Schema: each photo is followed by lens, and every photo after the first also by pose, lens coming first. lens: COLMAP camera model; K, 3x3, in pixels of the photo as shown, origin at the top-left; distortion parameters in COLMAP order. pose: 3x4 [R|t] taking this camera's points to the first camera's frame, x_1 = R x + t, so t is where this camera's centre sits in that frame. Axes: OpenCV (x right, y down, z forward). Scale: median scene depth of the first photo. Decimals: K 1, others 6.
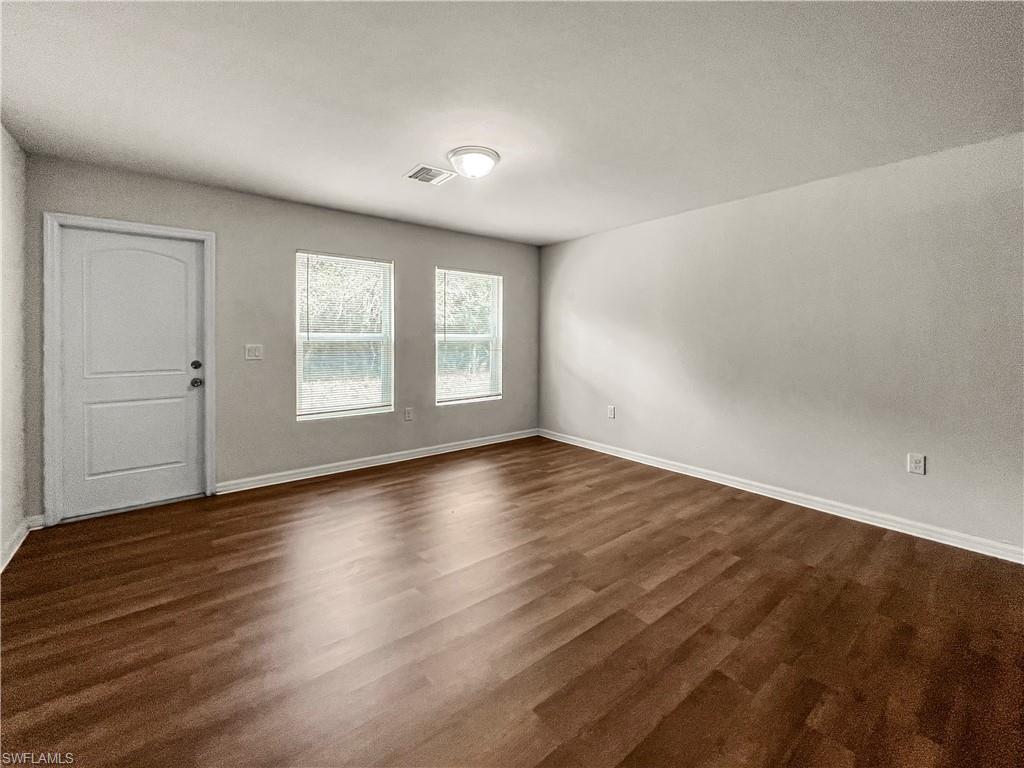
lens RADIAL K [[434.1, 0, 509.8], [0, 434.1, 337.1], [0, 0, 1]] dist [0.000685, 0.000159]
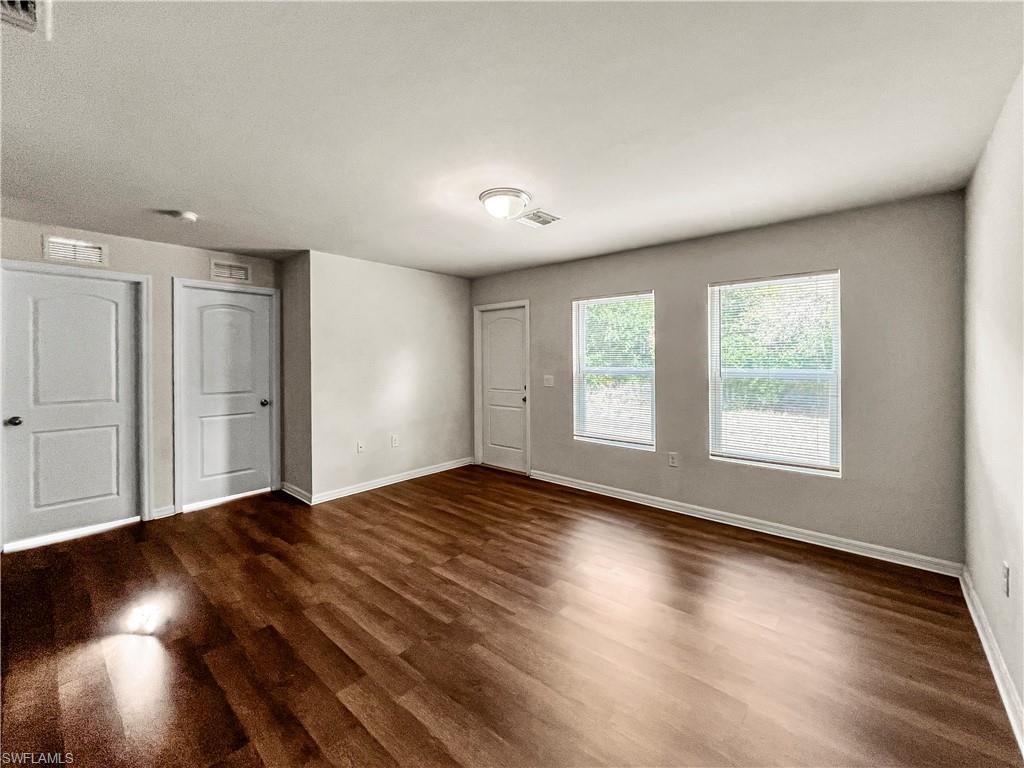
lens RADIAL K [[425.0, 0, 510.1], [0, 425.0, 356.3], [0, 0, 1]] dist [-0.001265, -0.000609]
pose [[0.169623, -0.014825, -0.985398, 0.716941], [-0.002042, 0.999879, -0.015394, -0.022852], [0.985507, 0.004624, 0.169572, 0.676464]]
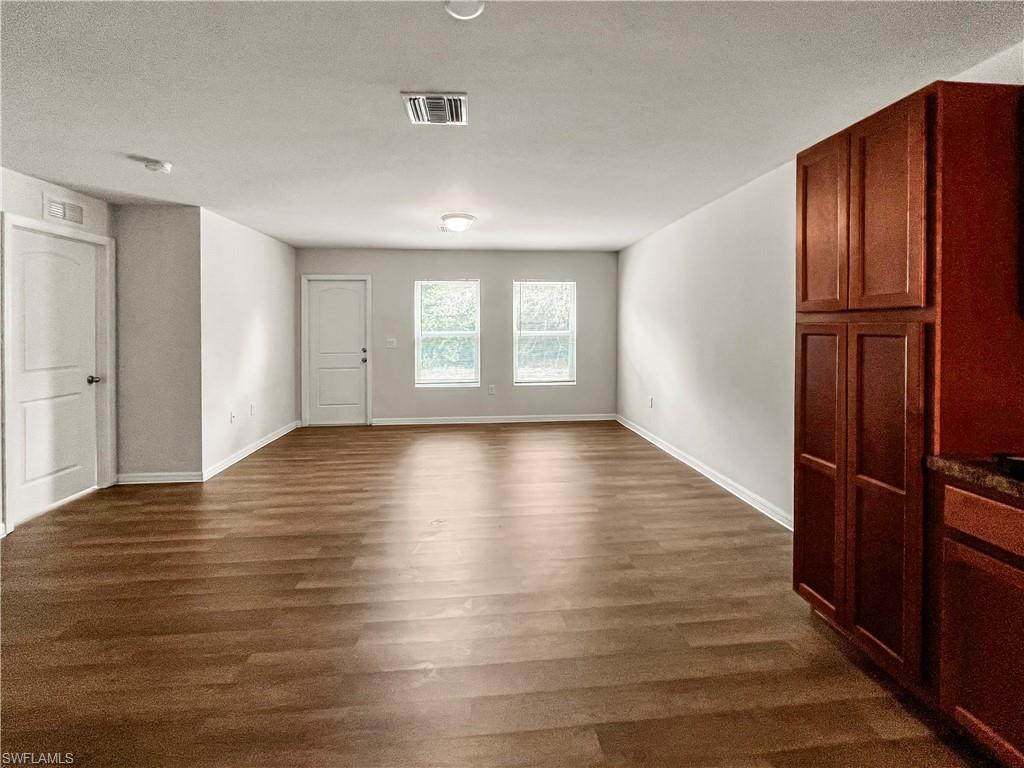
lens RADIAL K [[434.1, 0, 509.9], [0, 434.1, 321.6], [0, 0, 1]] dist [0.002202, 0.000073]
pose [[0.830821, -0.018622, -0.556228, 0.741071], [0.008039, 0.999737, -0.021463, -0.009595], [0.556482, 0.013361, 0.830752, -0.138327]]
